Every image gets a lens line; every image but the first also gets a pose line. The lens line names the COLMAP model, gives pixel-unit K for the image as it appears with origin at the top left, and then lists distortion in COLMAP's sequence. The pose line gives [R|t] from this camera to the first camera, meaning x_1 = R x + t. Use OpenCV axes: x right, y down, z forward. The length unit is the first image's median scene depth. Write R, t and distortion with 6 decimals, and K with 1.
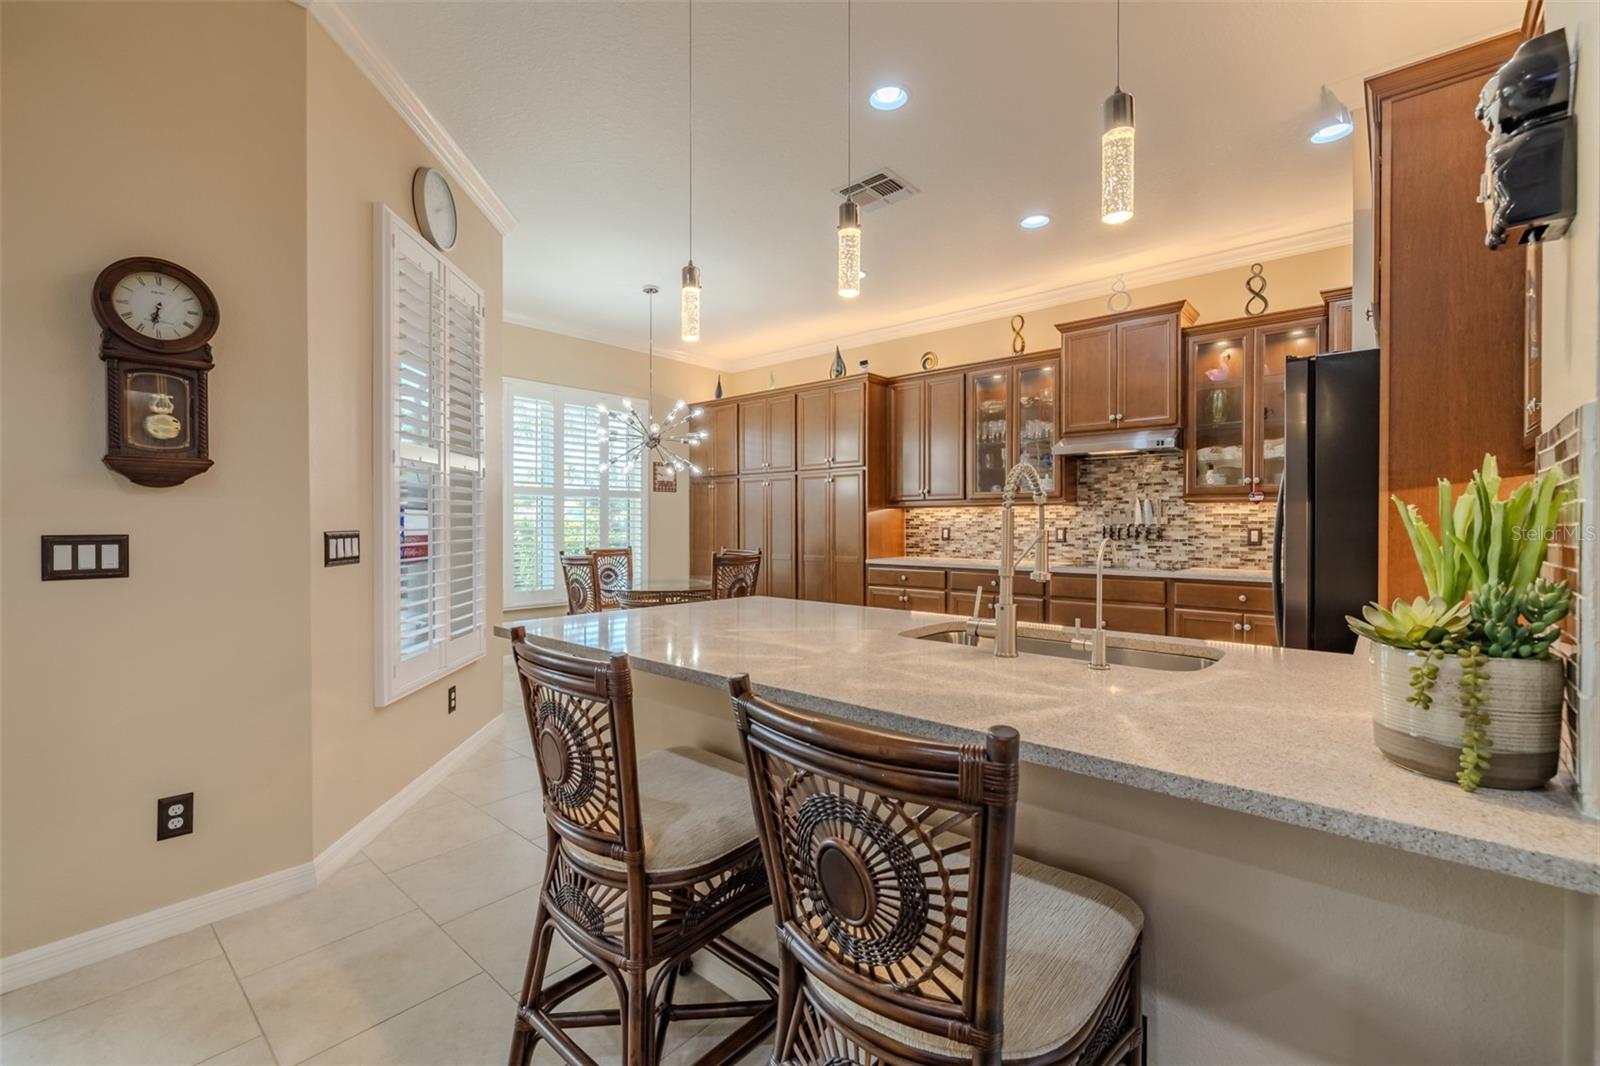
lens RADIAL K [[688.3, 0, 782.9], [0, 688.3, 525.7], [0, 0, 1]] dist [-0.001766, -0.000112]
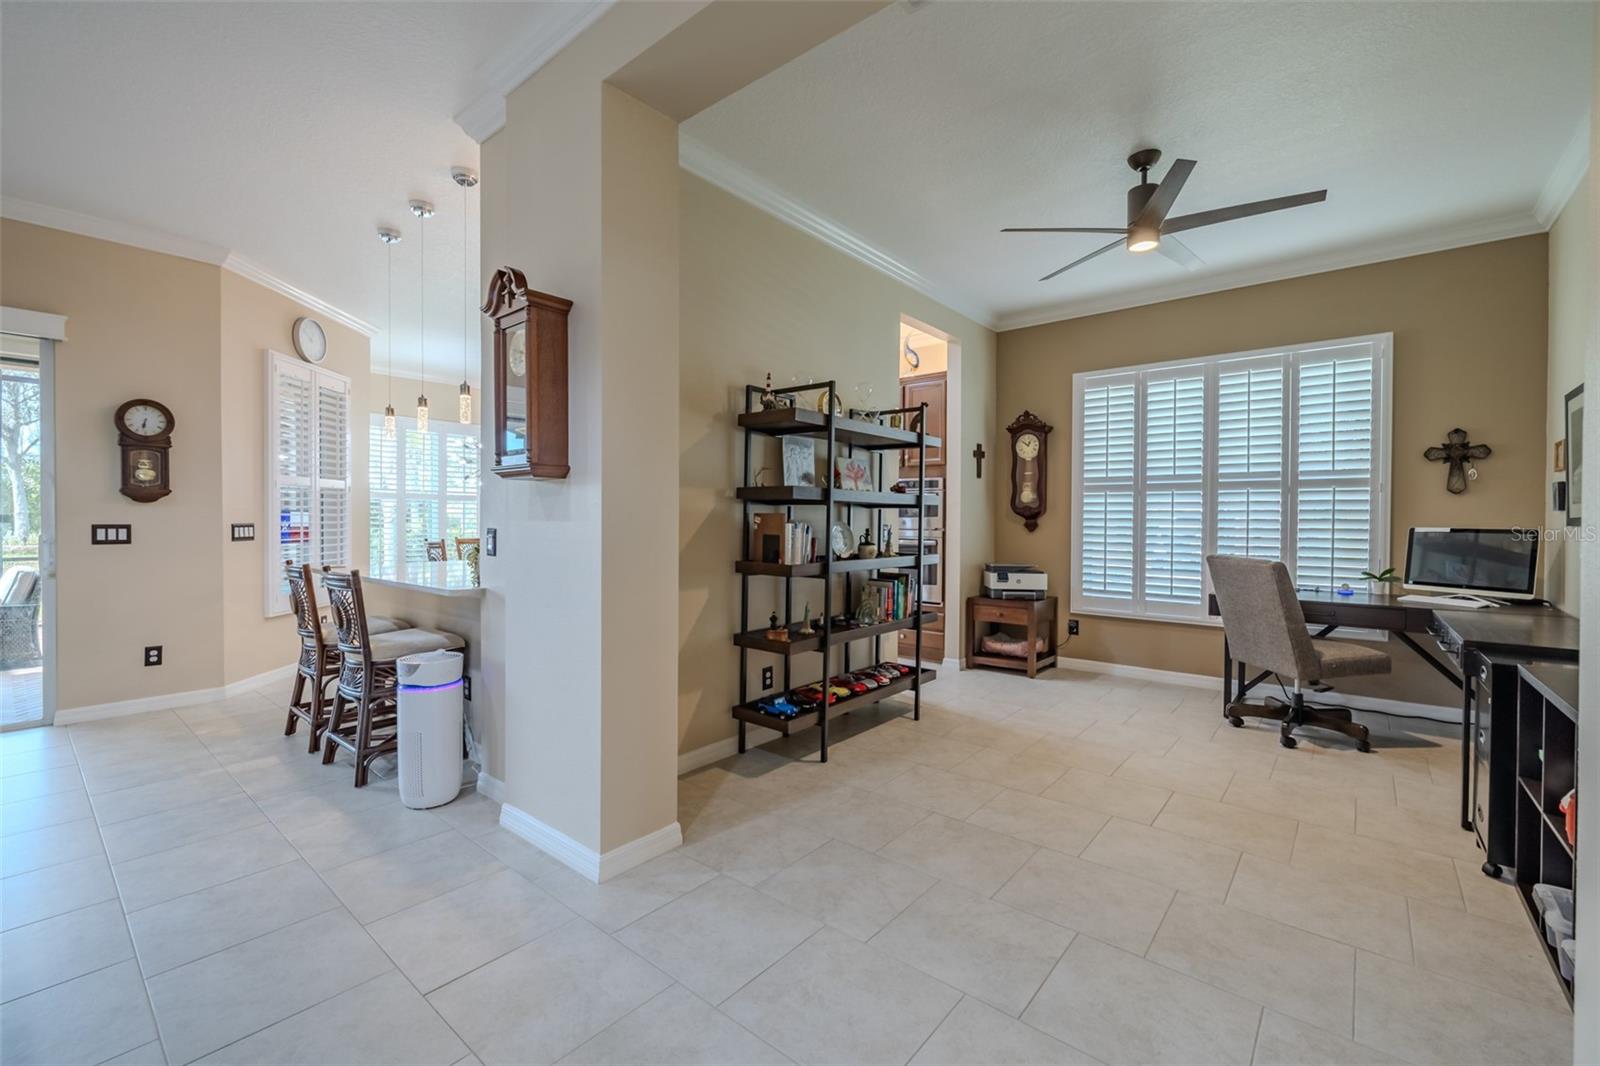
lens RADIAL K [[669.5, 0, 801.3], [0, 669.5, 526.4], [0, 0, 1]] dist [-0.000848, -0.000730]
pose [[0.999110, 0.005026, 0.041887, 1.060752], [-0.005248, 0.999973, 0.005176, -0.002241], [-0.041860, -0.005391, 0.999109, -1.182764]]
